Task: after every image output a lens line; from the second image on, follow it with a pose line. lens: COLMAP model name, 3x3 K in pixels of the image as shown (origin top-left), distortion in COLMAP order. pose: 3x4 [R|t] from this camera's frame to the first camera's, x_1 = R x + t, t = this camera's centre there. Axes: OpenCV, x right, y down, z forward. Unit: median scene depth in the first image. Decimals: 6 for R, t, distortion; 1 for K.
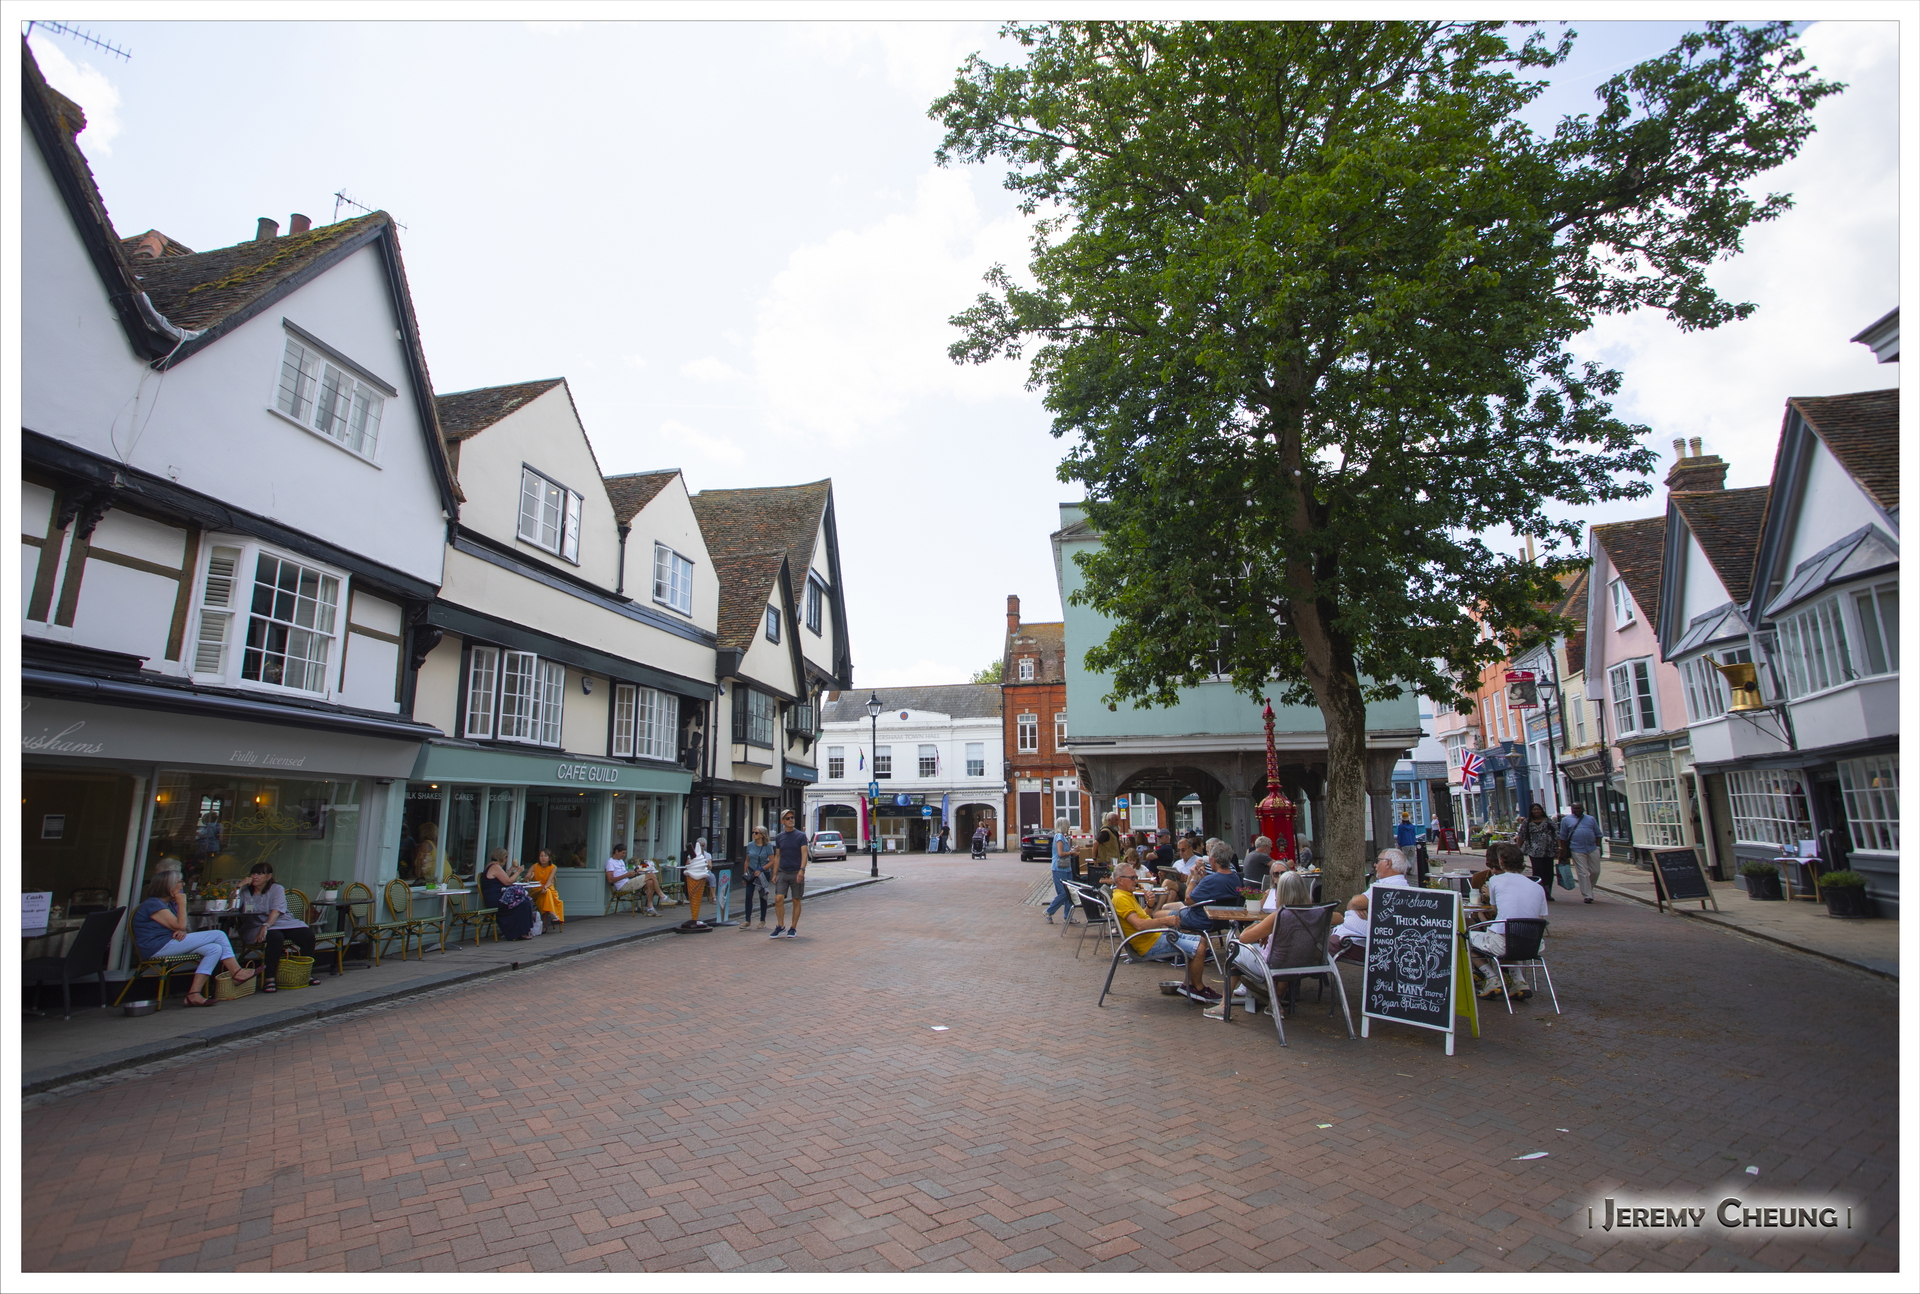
lens RADIAL K [[978.5, 0, 960.0], [0, 978.5, 647.0], [0, 0, 1]] dist [-0.003088, -0.000178]
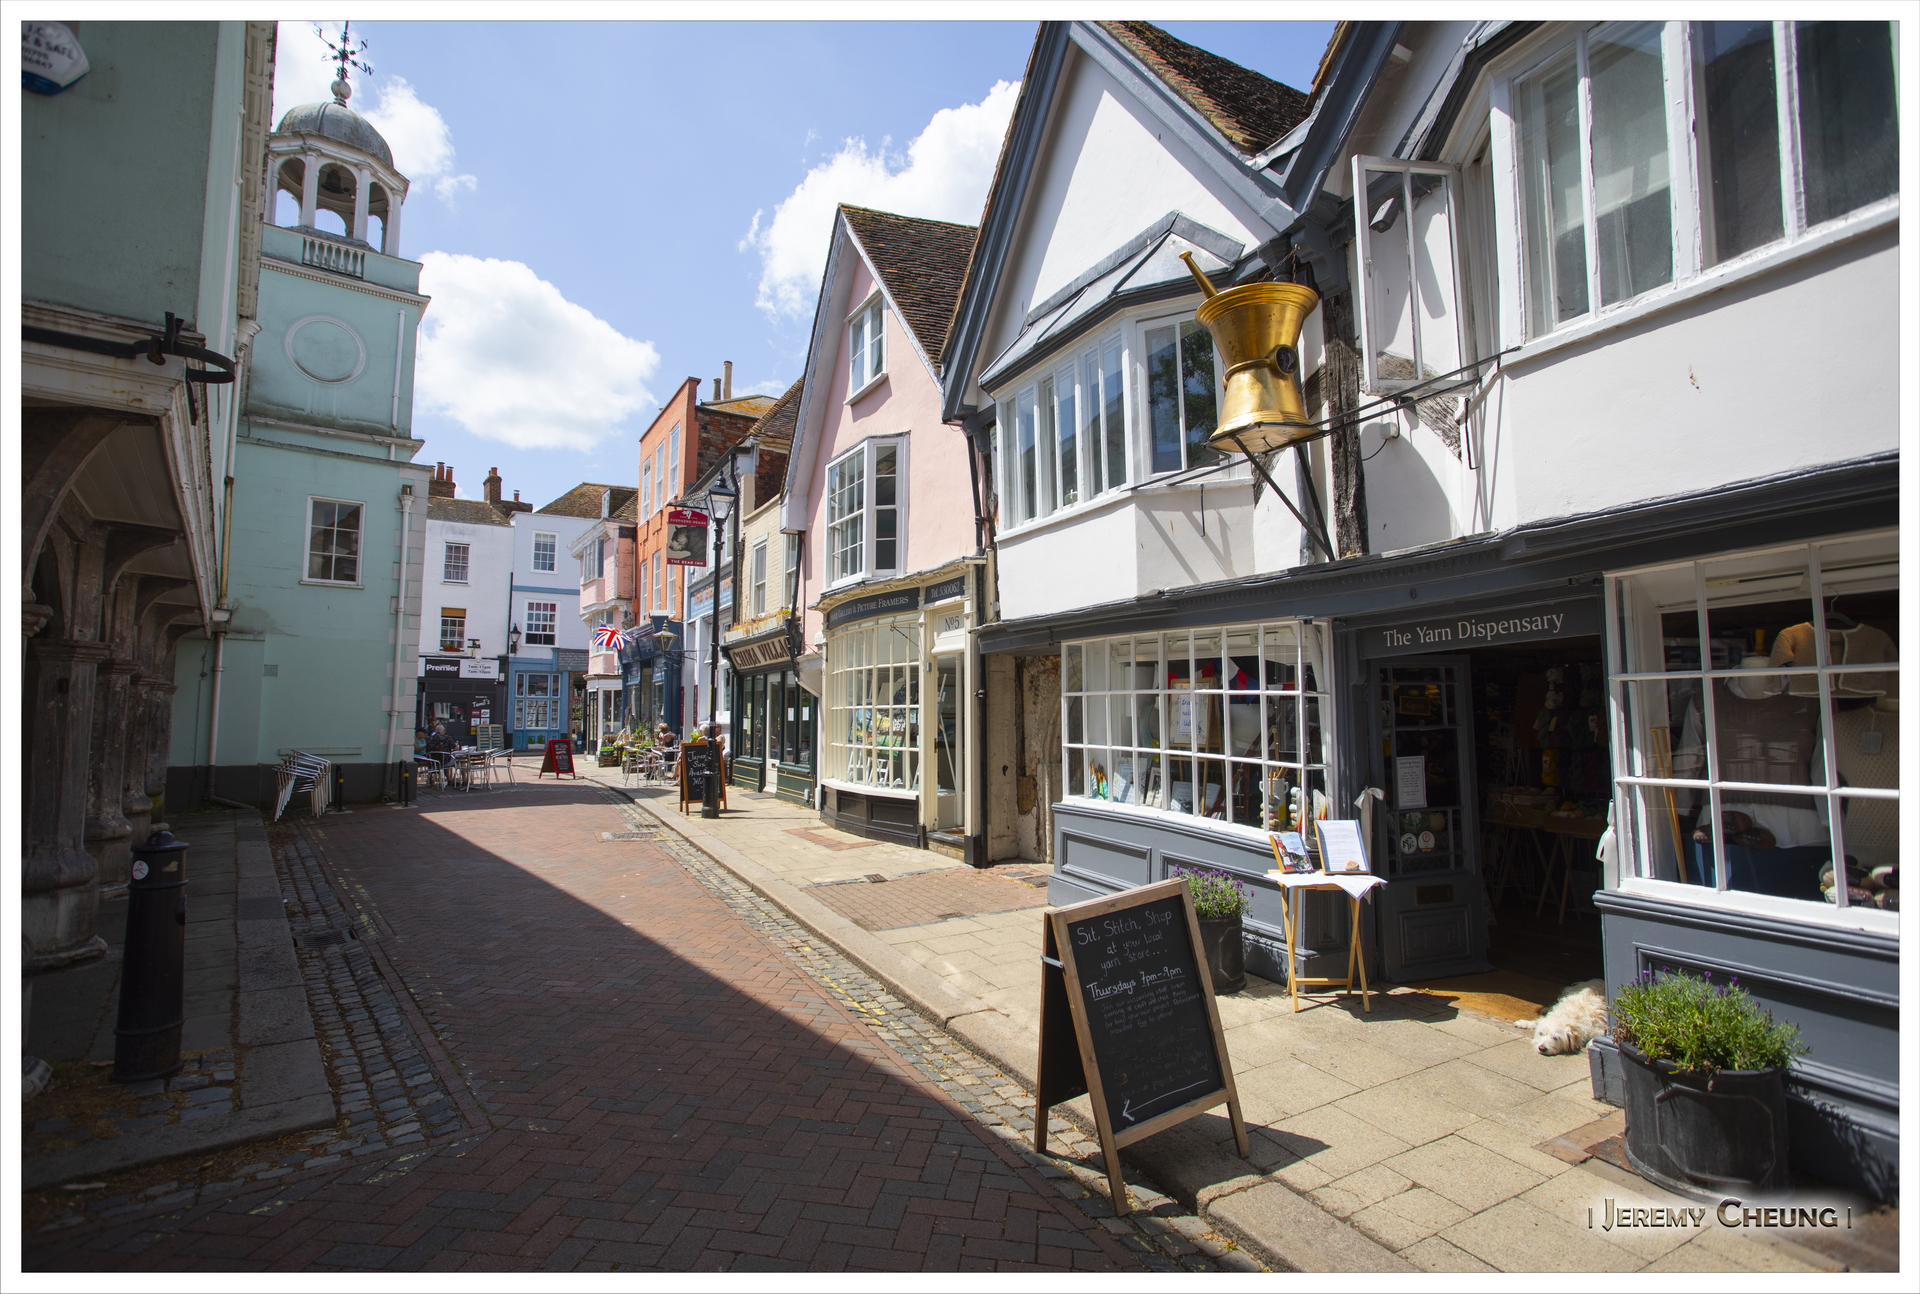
lens RADIAL K [[913.7, 0, 960.0], [0, 913.7, 647.0], [0, 0, 1]] dist [-0.000067, -0.000013]
pose [[0.691519, 0.074837, 0.718471, 0.287099], [-0.143304, 0.989063, 0.034906, 0.076764], [-0.708001, -0.127098, 0.694681, 0.468710]]
